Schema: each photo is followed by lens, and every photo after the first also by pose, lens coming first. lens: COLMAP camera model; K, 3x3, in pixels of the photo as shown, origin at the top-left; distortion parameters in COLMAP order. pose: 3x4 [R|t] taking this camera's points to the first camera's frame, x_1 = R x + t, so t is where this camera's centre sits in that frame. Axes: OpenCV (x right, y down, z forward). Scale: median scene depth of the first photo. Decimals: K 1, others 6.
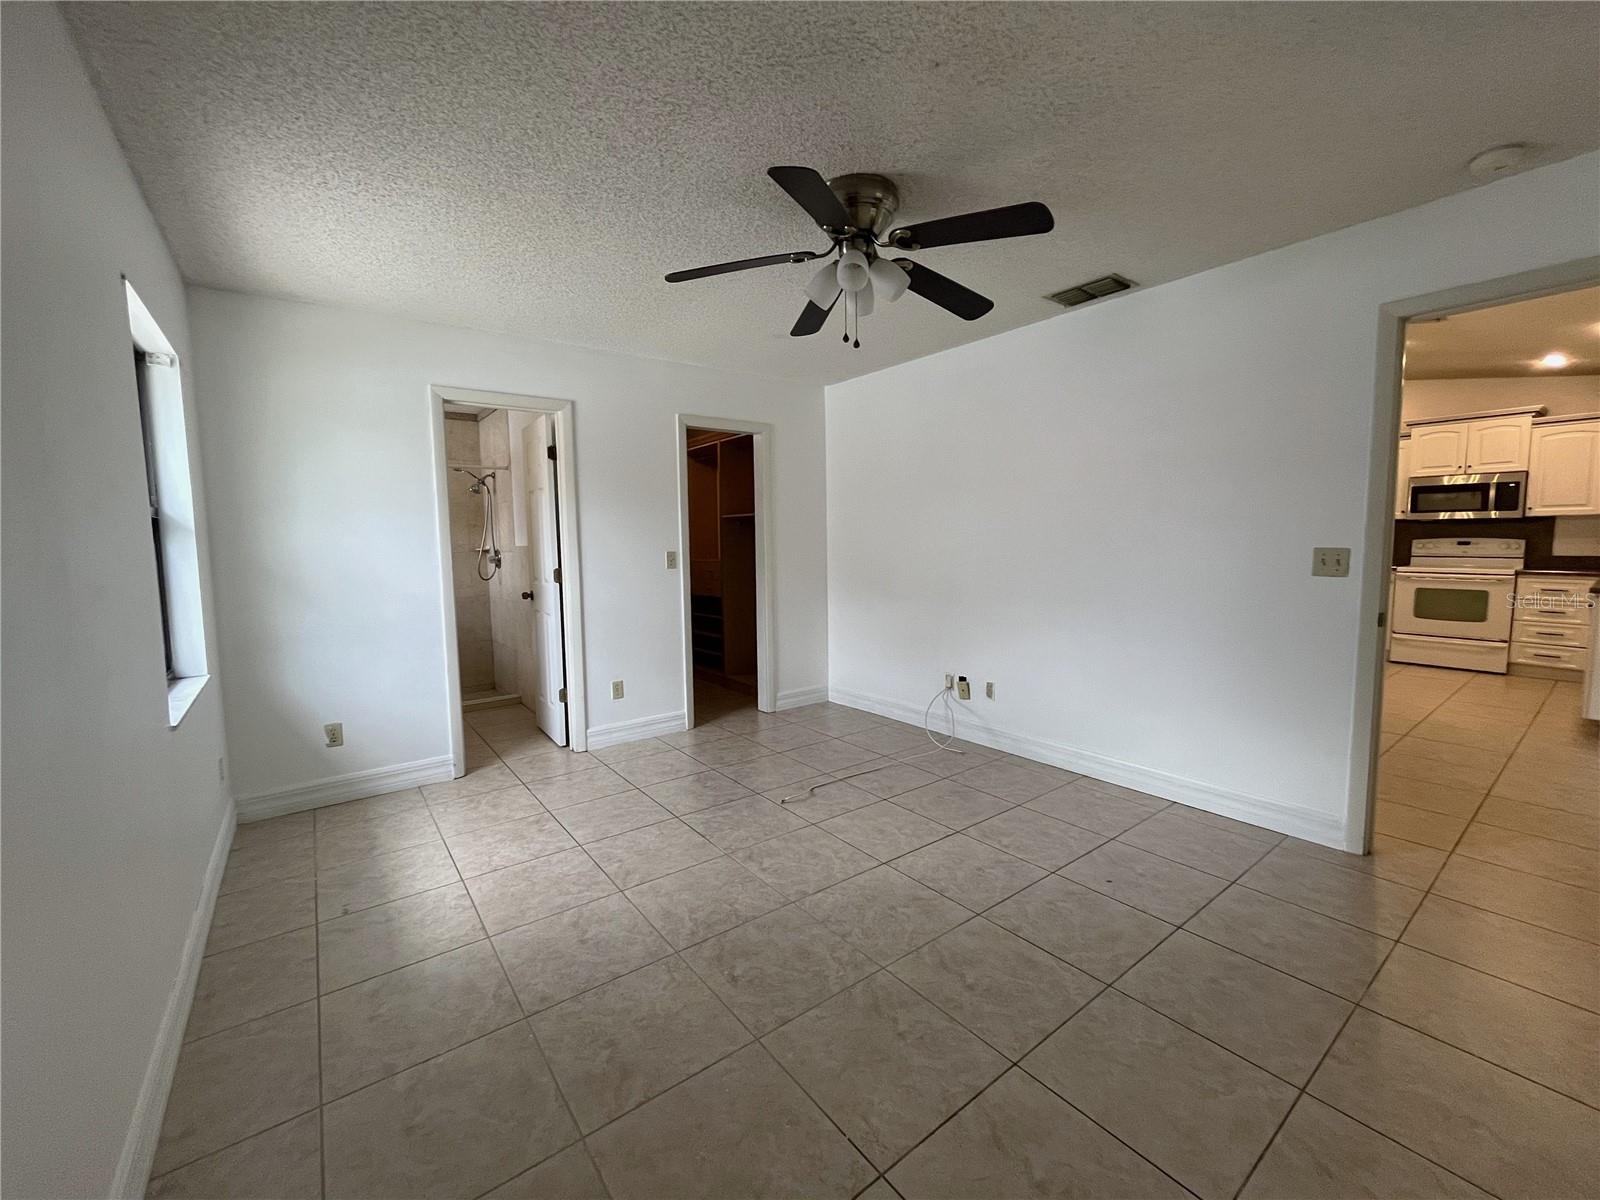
lens RADIAL K [[644.5, 0, 796.0], [0, 644.5, 595.6], [0, 0, 1]] dist [-0.002609, -0.000264]
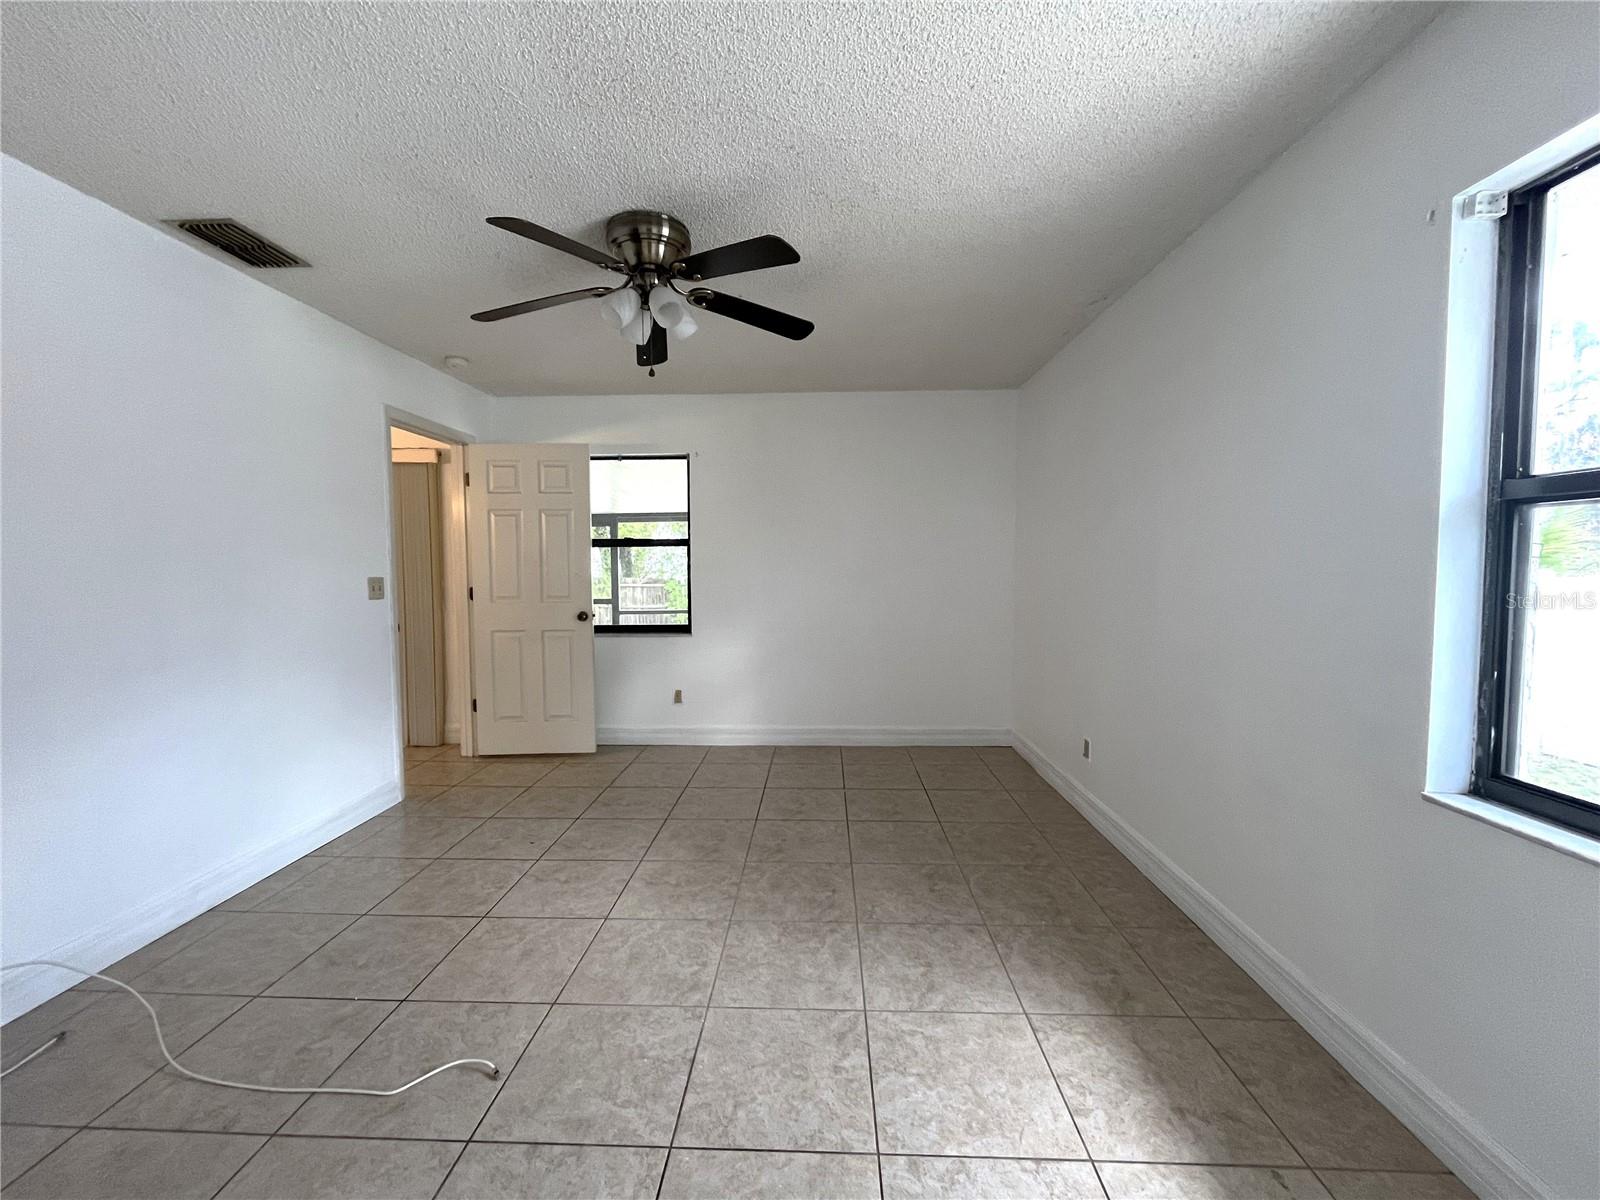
lens RADIAL K [[644.5, 0, 796.0], [0, 644.5, 595.6], [0, 0, 1]] dist [-0.002609, -0.000264]
pose [[-0.770662, -0.011960, 0.637132, -0.686252], [0.073937, 0.991393, 0.108043, -0.123190], [-0.632940, 0.130372, -0.763145, 1.559997]]
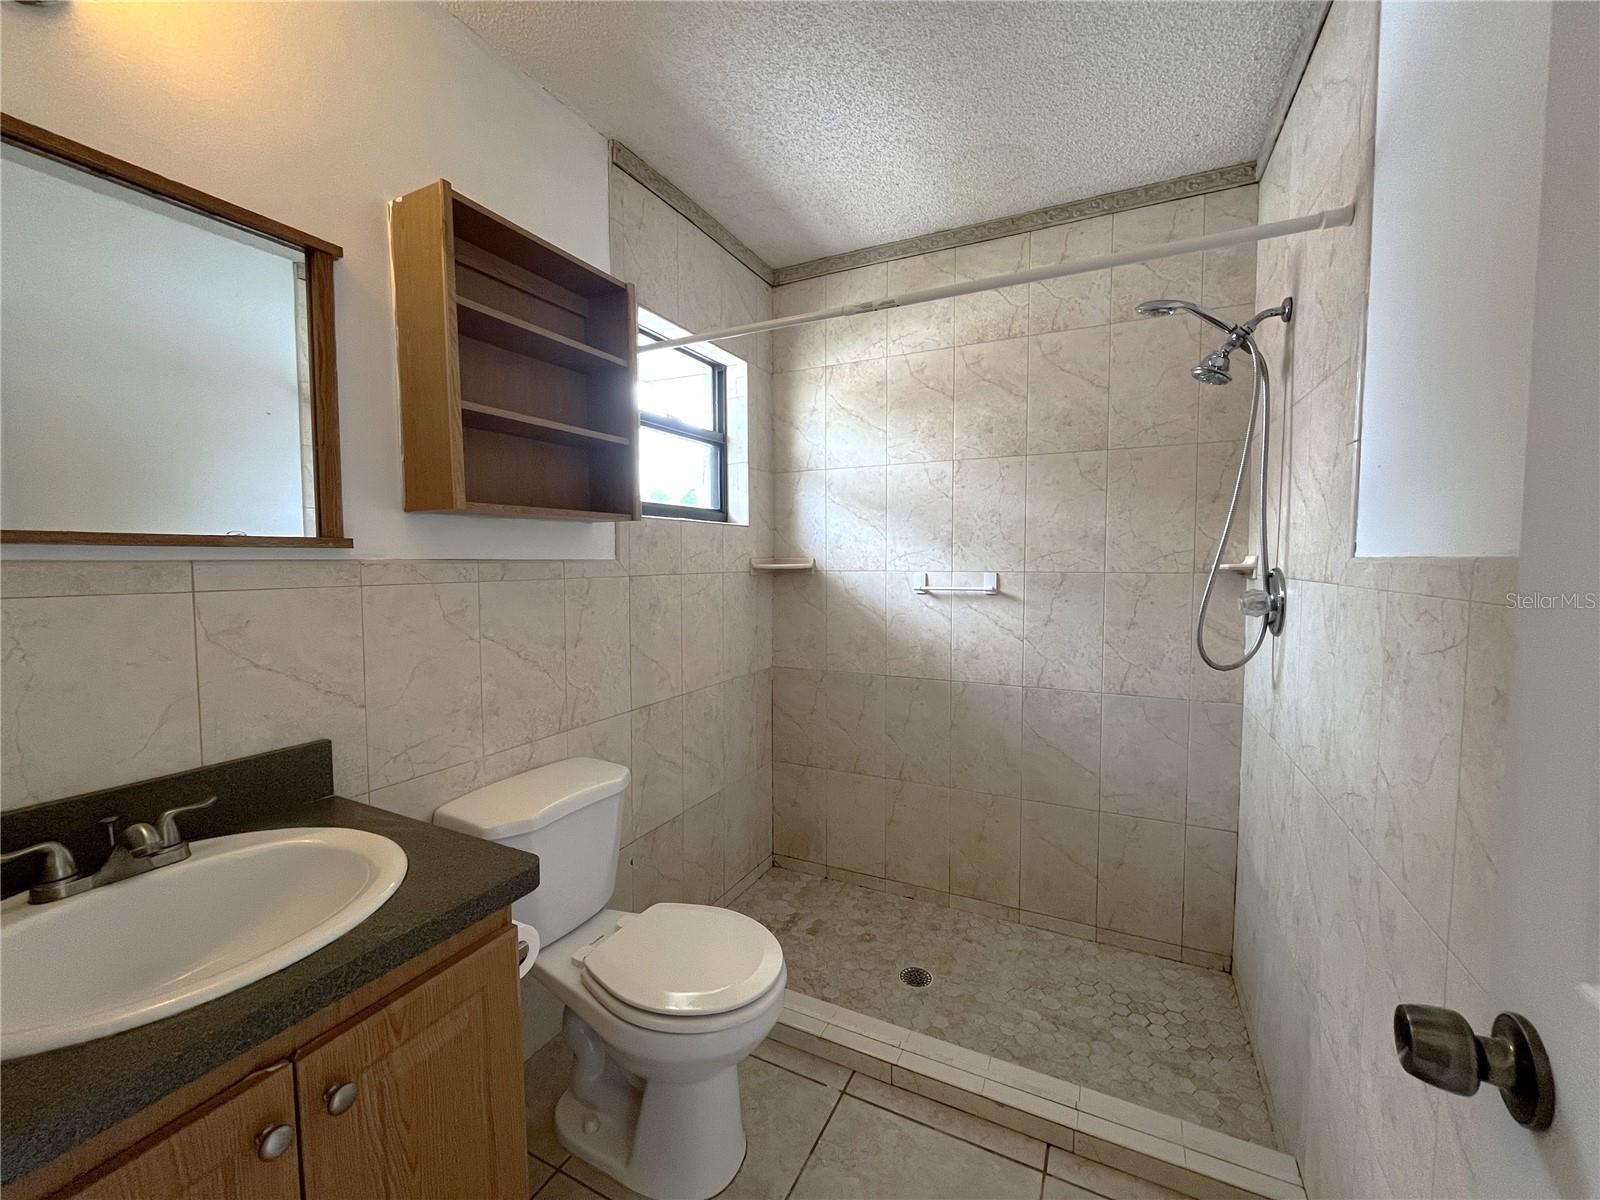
lens RADIAL K [[644.5, 0, 796.0], [0, 644.5, 595.6], [0, 0, 1]] dist [-0.002609, -0.000264]
pose [[0.439746, 0.066626, -0.895648, -0.466205], [-0.084522, 0.995889, 0.032584, -0.079658], [0.894136, 0.061374, 0.443569, 1.058990]]
